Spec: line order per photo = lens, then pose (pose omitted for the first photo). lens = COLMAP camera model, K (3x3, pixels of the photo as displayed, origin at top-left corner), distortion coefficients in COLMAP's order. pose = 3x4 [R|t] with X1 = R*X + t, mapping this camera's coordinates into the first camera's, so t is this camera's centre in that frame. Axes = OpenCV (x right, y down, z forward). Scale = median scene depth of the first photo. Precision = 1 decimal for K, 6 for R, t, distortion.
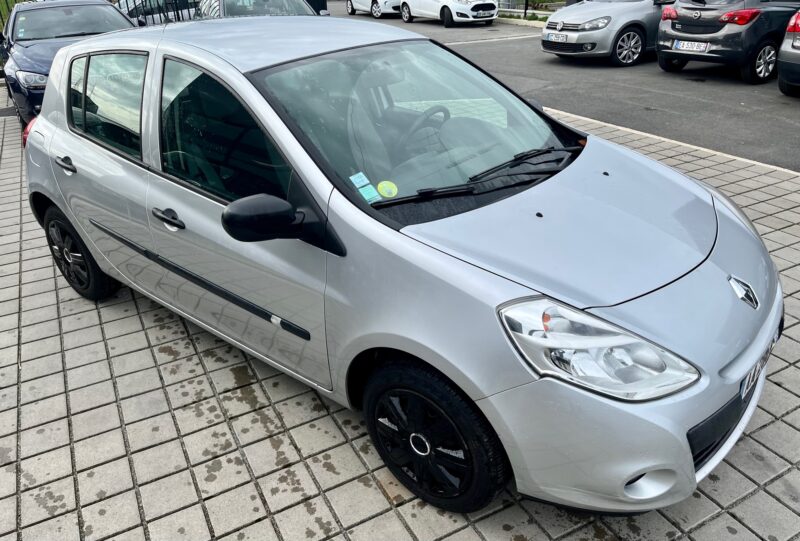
lens RADIAL K [[599.1, 0, 400.0], [0, 599.1, 270.5], [0, 0, 1]] dist [0.001052, -0.002649]
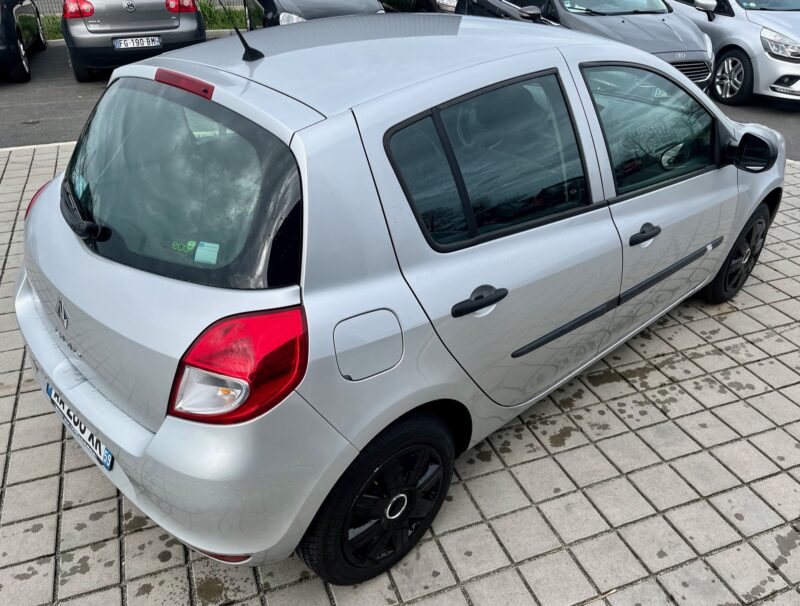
lens RADIAL K [[671.8, 0, 400.0], [0, 671.8, 303.0], [0, 0, 1]] dist [0.004329, 0.007112]
pose [[0.141585, -0.482993, 0.864101, -1.318166], [0.446114, 0.810364, 0.379859, -0.533565], [-0.883706, 0.331705, 0.330206, 0.994521]]
